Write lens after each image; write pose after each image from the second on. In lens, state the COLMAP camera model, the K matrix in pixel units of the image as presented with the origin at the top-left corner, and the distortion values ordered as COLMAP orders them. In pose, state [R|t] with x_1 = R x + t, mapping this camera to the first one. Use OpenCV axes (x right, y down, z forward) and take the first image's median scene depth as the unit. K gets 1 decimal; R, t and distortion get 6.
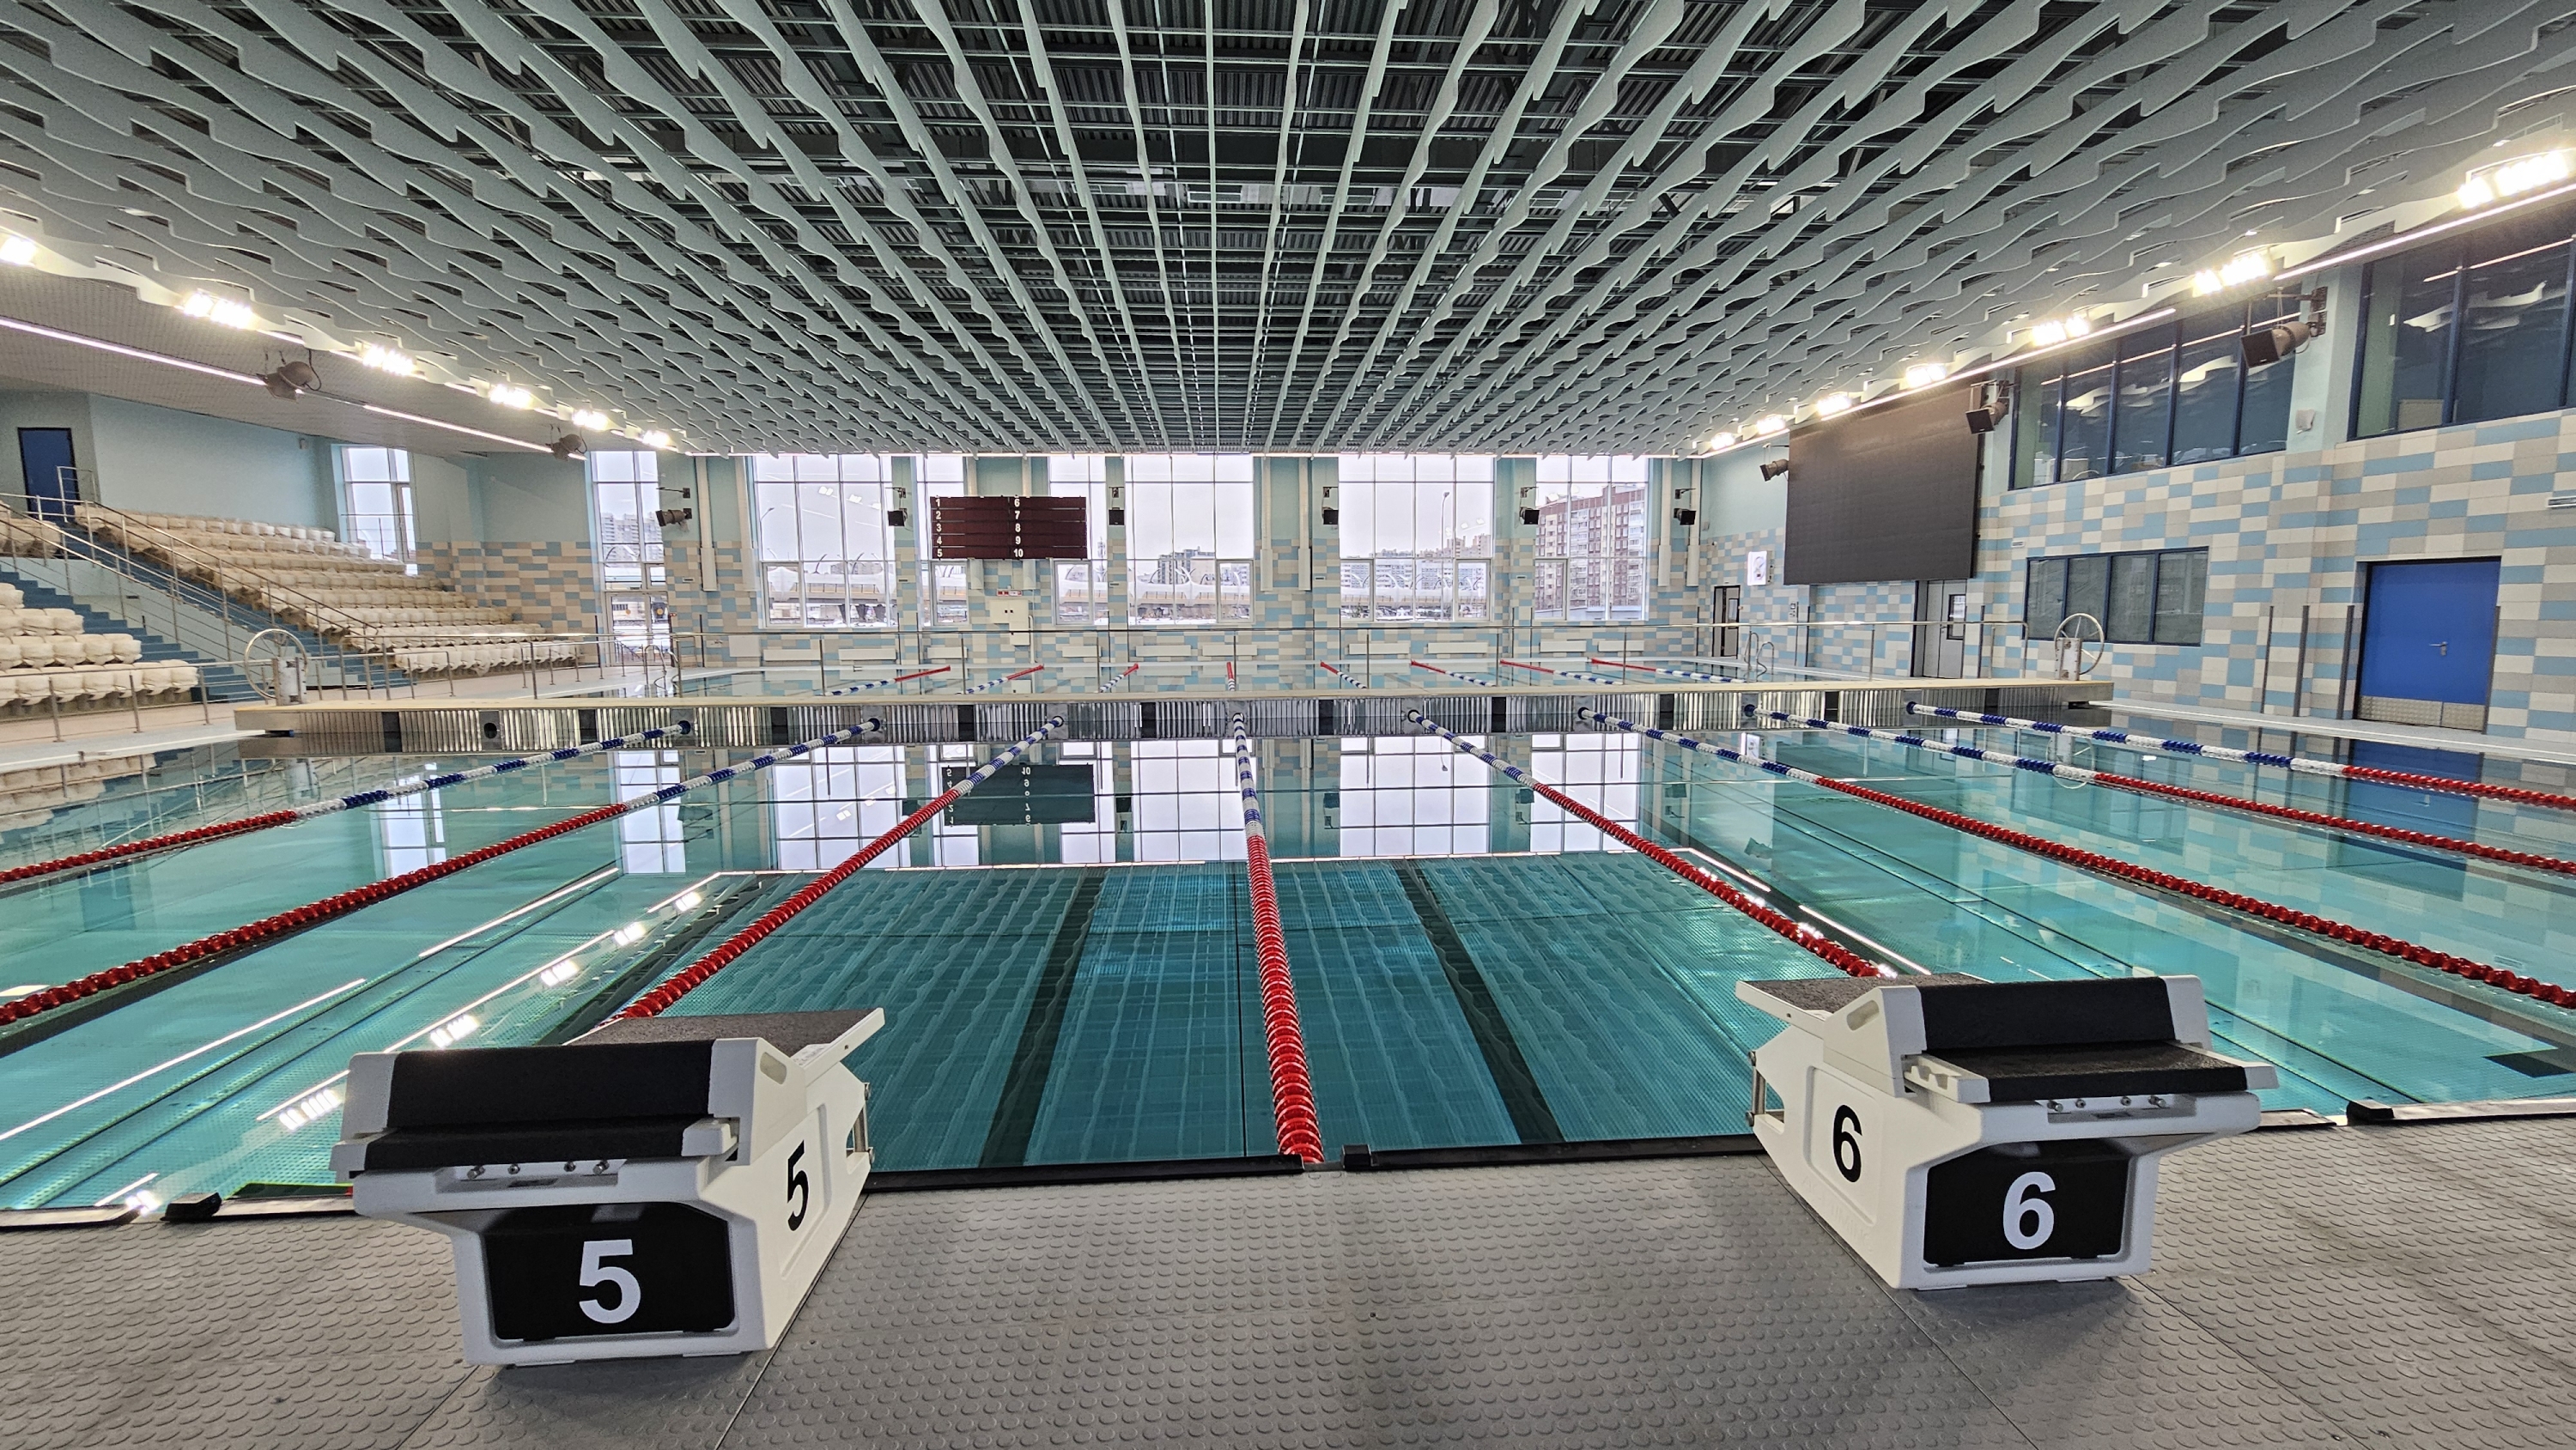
lens RADIAL K [[1058.8, 0, 1293.7], [0, 1058.8, 718.2], [0, 0, 1]] dist [0.022058, 0.000165]
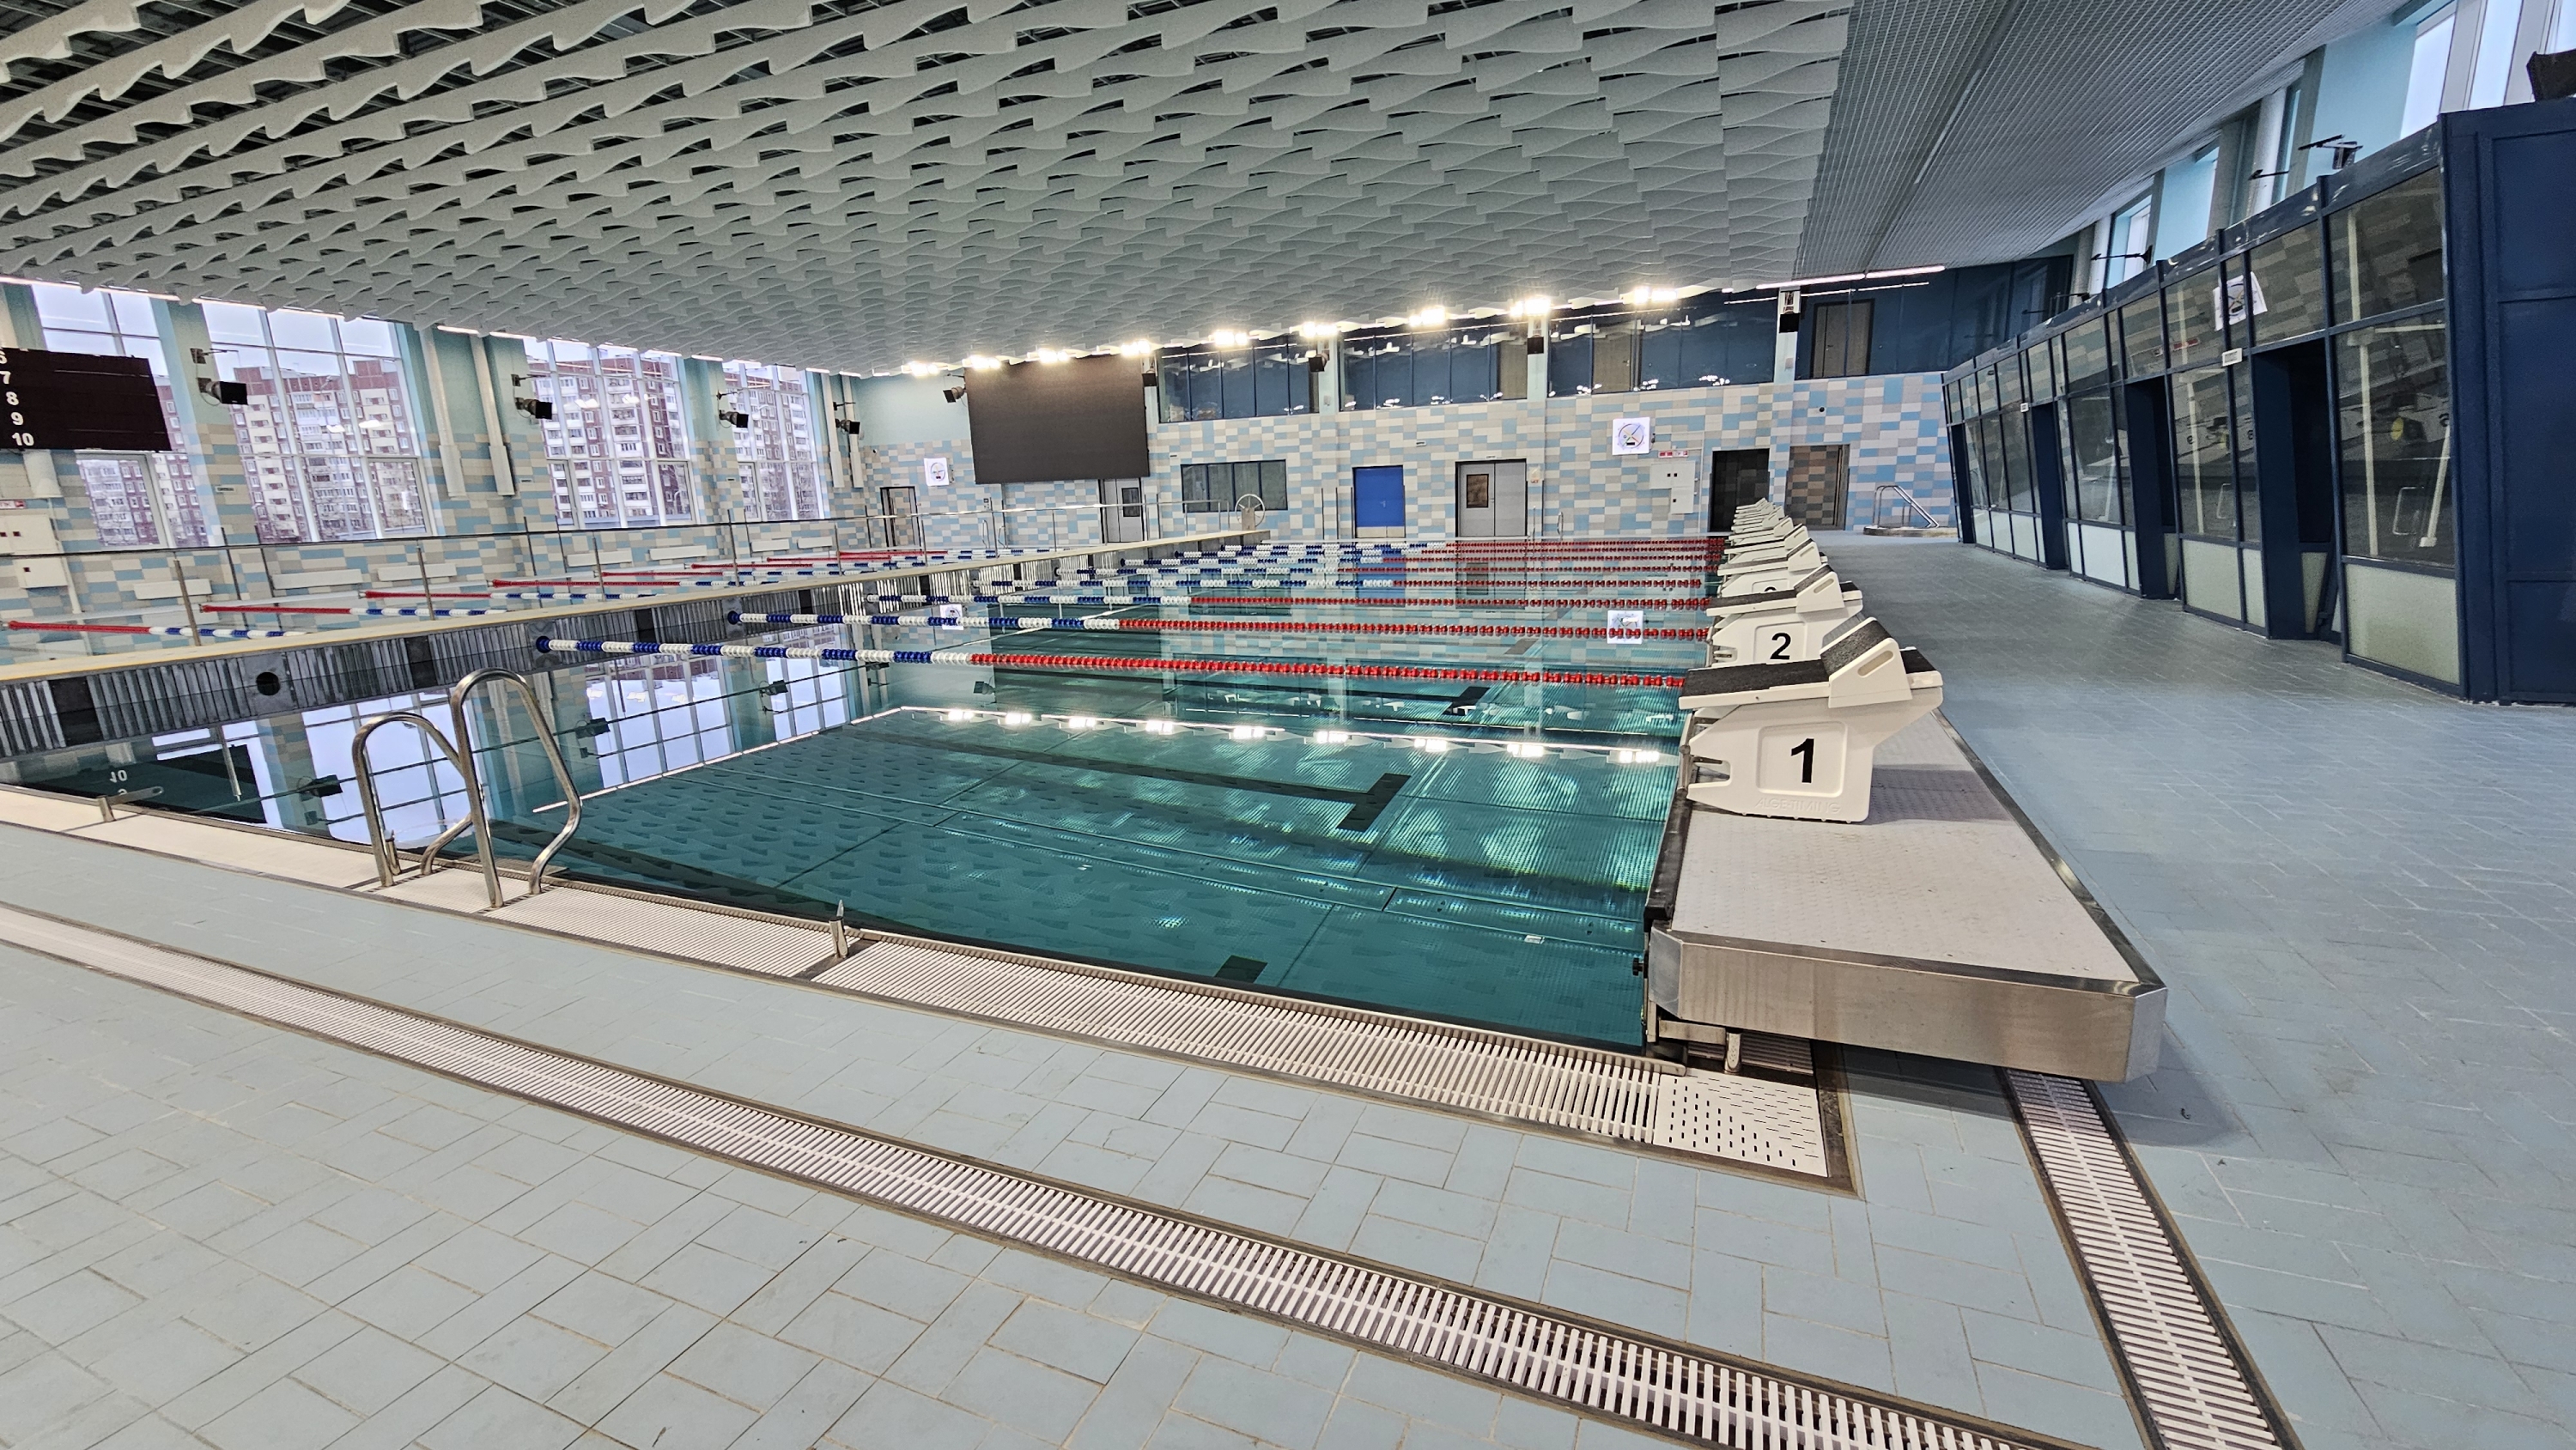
lens RADIAL K [[1058.8, 0, 1293.7], [0, 1058.8, 718.2], [0, 0, 1]] dist [0.022058, 0.000165]
pose [[0.462644, -0.199748, 0.863748, -0.664134], [0.129202, 0.979076, 0.157215, 0.002860], [-0.877079, 0.038863, 0.478772, 0.043915]]
